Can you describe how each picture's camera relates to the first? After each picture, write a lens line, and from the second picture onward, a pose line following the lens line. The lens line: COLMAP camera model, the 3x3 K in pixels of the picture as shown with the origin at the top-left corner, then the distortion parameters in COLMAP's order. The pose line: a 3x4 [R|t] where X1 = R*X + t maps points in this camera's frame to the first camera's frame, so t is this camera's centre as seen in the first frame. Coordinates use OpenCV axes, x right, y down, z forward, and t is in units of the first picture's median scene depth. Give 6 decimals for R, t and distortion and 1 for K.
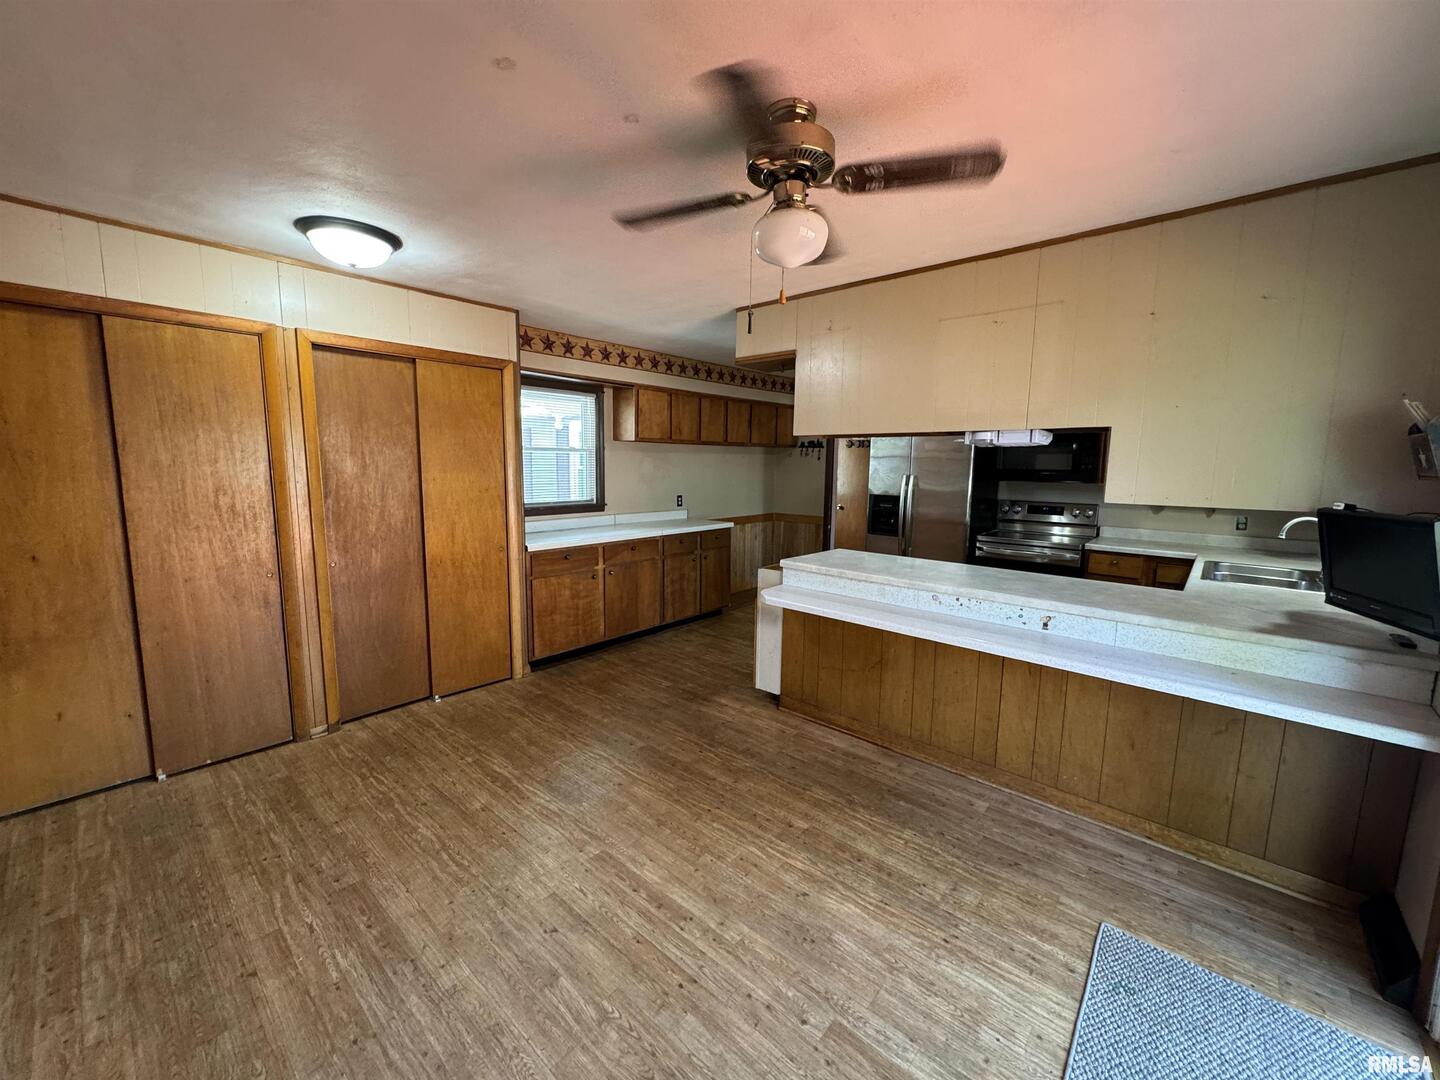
lens RADIAL K [[574.9, 0, 716.6], [0, 574.9, 539.3], [0, 0, 1]] dist [-0.002567, 0.001061]
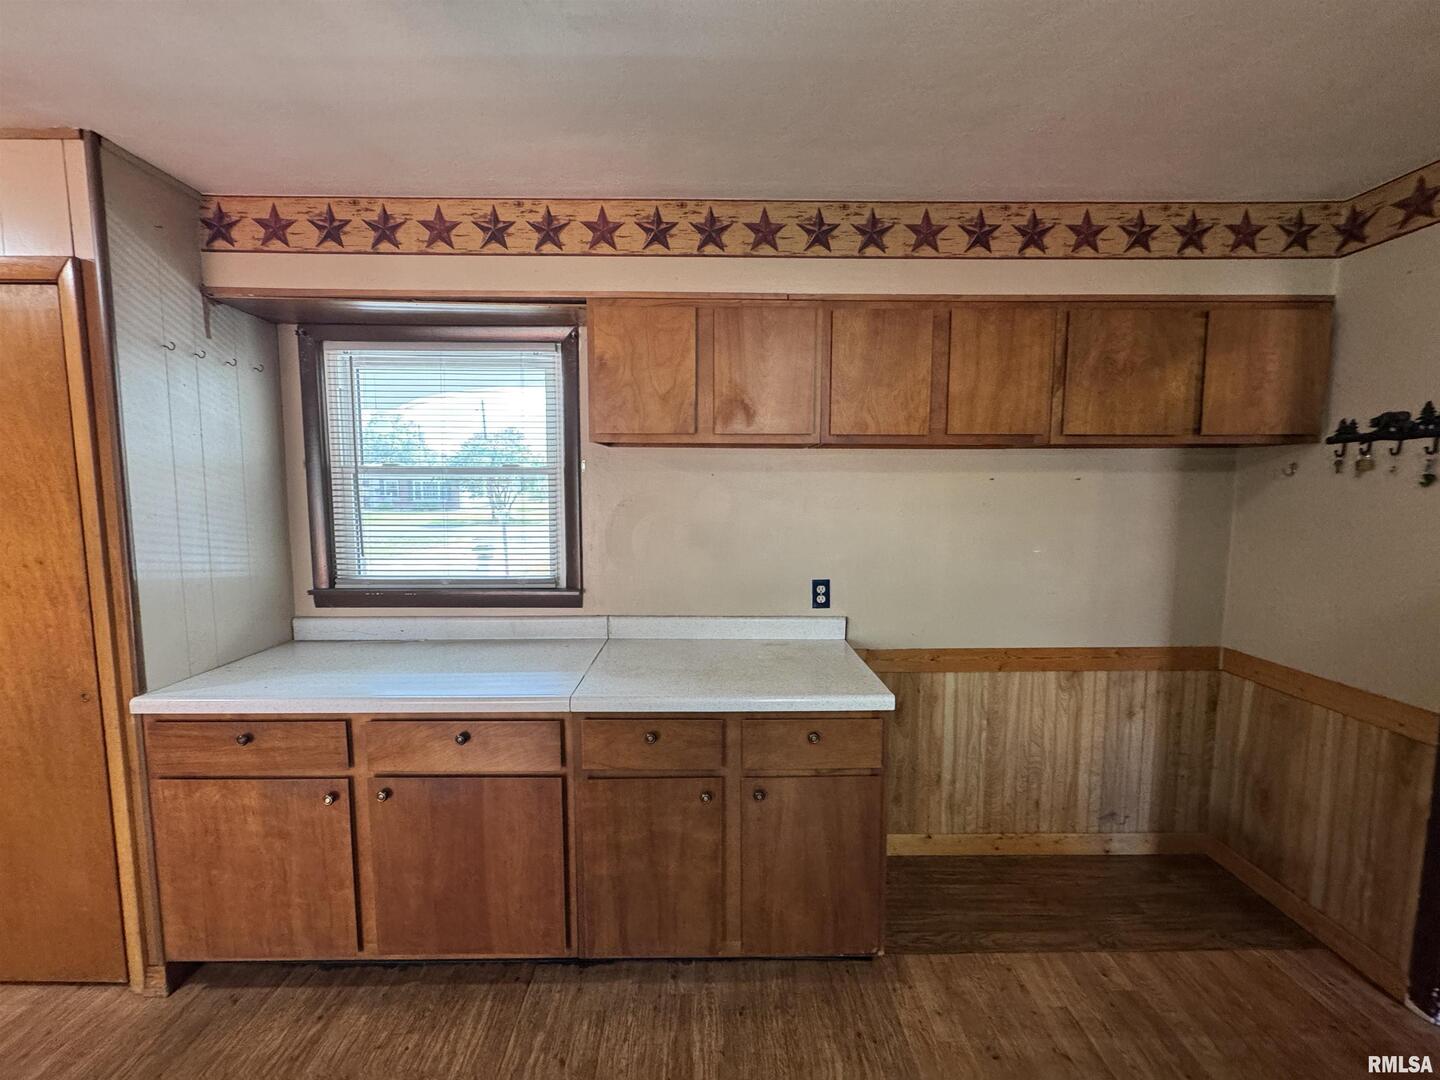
lens RADIAL K [[574.9, 0, 718.6], [0, 574.9, 538.4], [0, 0, 1]] dist [-0.002567, 0.001061]
pose [[0.677005, 0.055530, -0.733880, 0.277119], [-0.093444, 0.995565, -0.010872, -0.150412], [0.730022, 0.075937, 0.679192, 1.091431]]
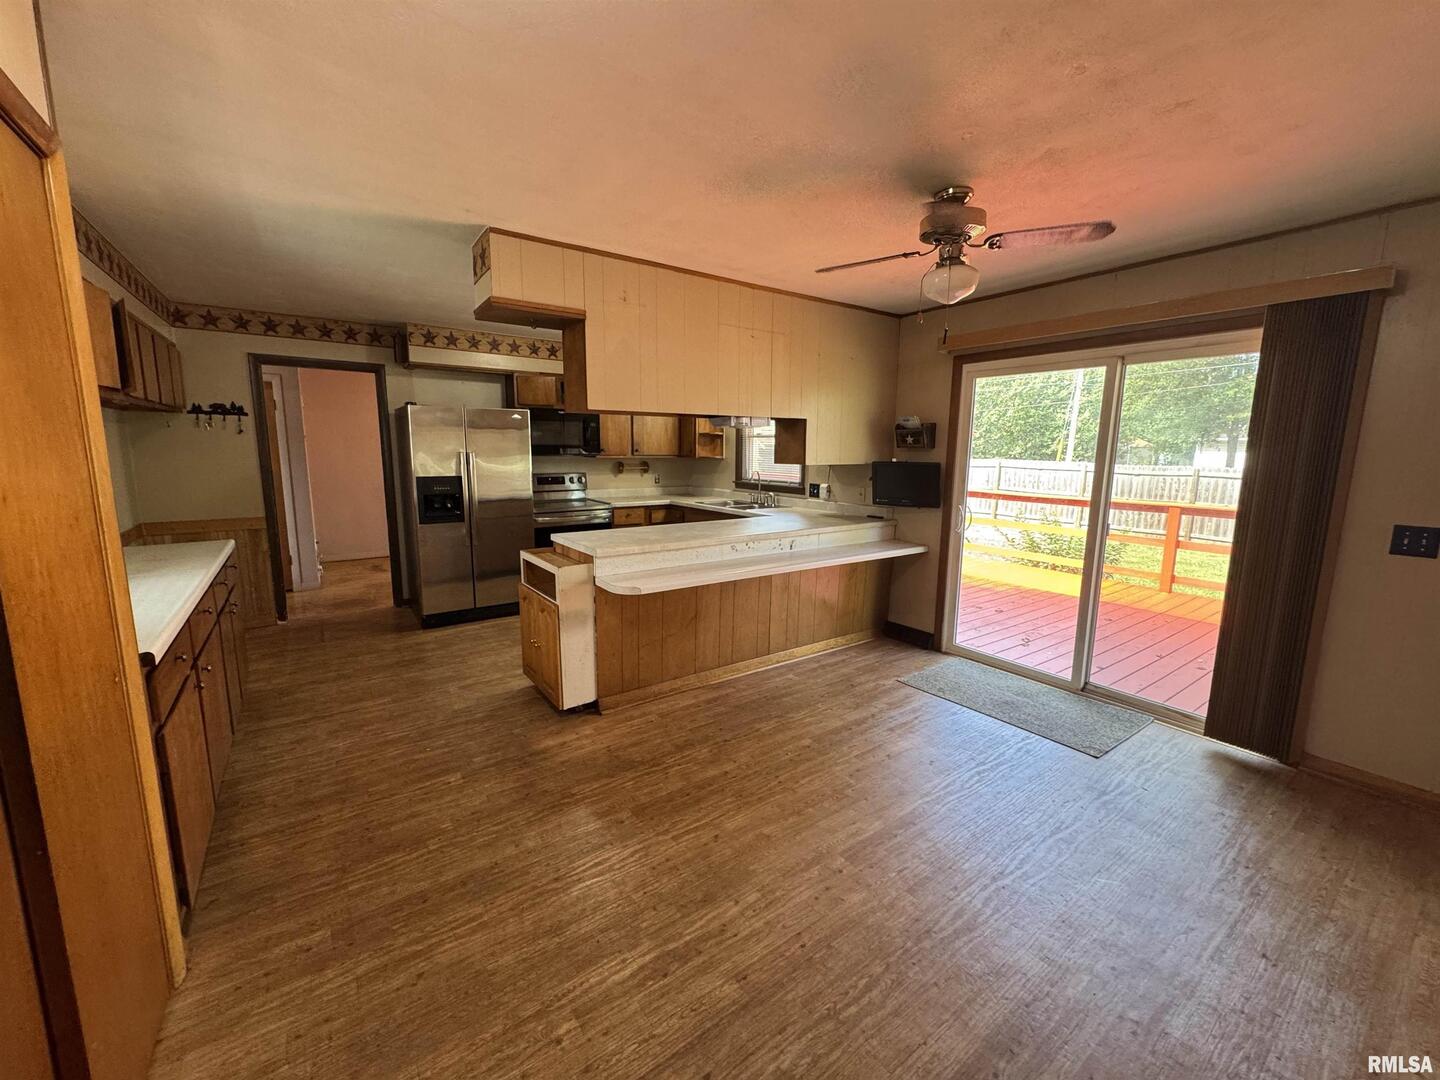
lens RADIAL K [[574.9, 0, 717.9], [0, 574.9, 537.7], [0, 0, 1]] dist [-0.002567, 0.001061]
pose [[0.221554, -0.164582, 0.961159, -0.651313], [0.123624, 0.982442, 0.139730, -0.078439], [-0.967280, 0.087865, 0.238010, 0.563587]]
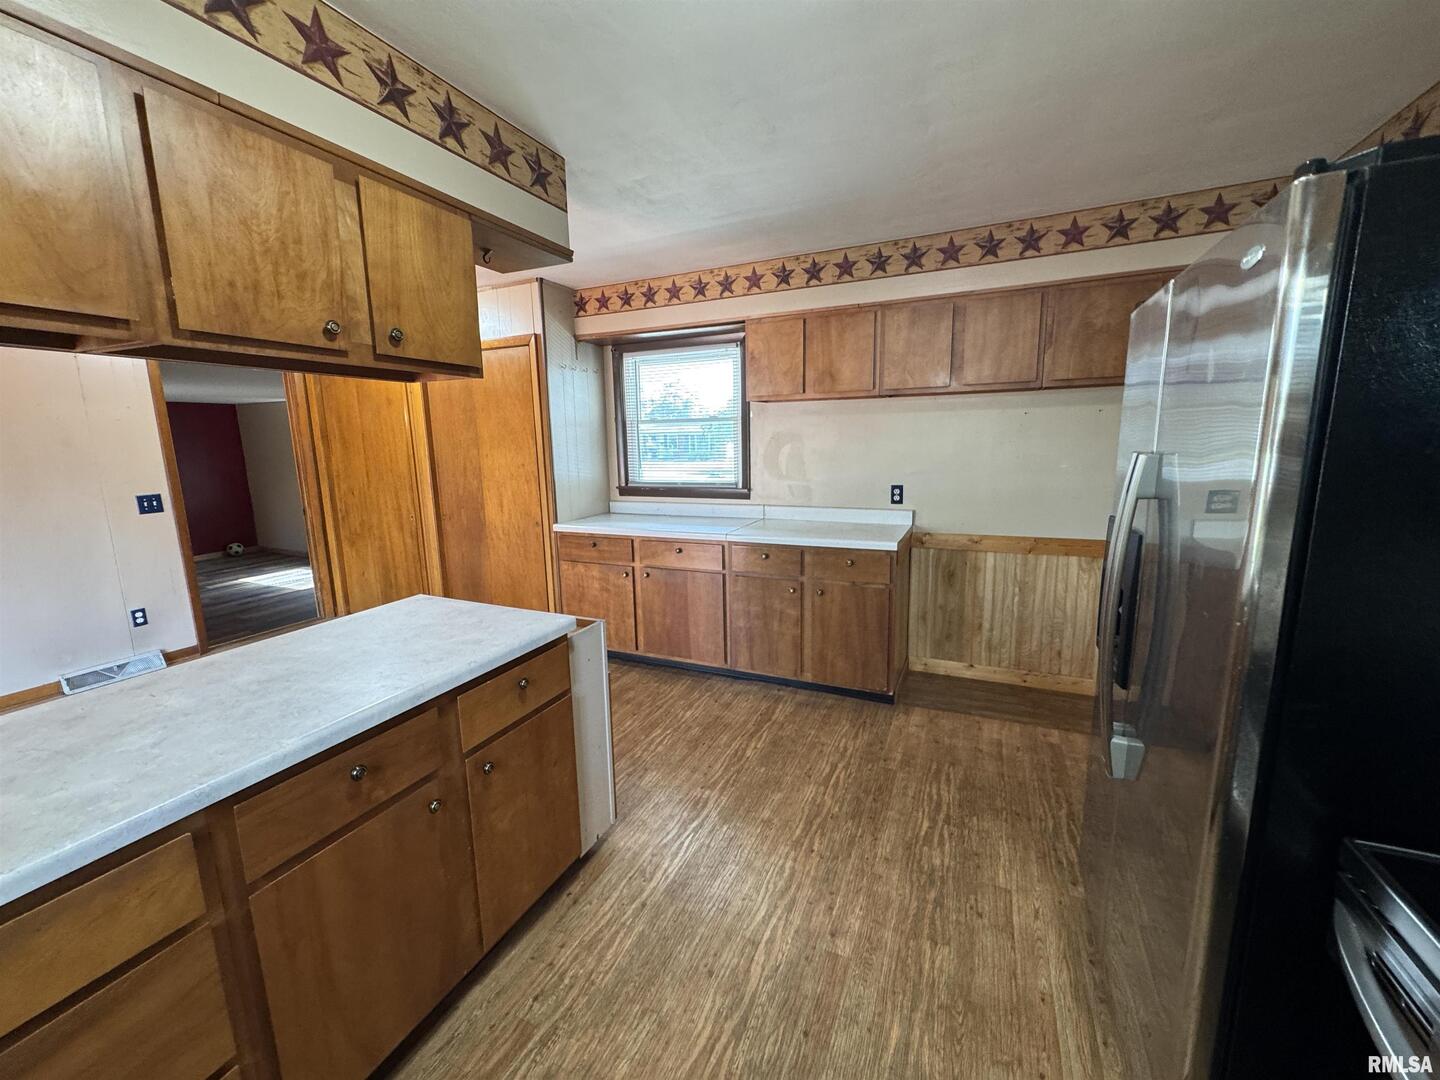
lens RADIAL K [[574.9, 0, 717.1], [0, 574.9, 537.0], [0, 0, 1]] dist [-0.002567, 0.001061]
pose [[0.296615, 0.142328, -0.944332, 0.715693], [-0.105069, 0.987693, 0.115861, -0.116794], [0.949200, 0.064854, 0.307919, 1.033232]]
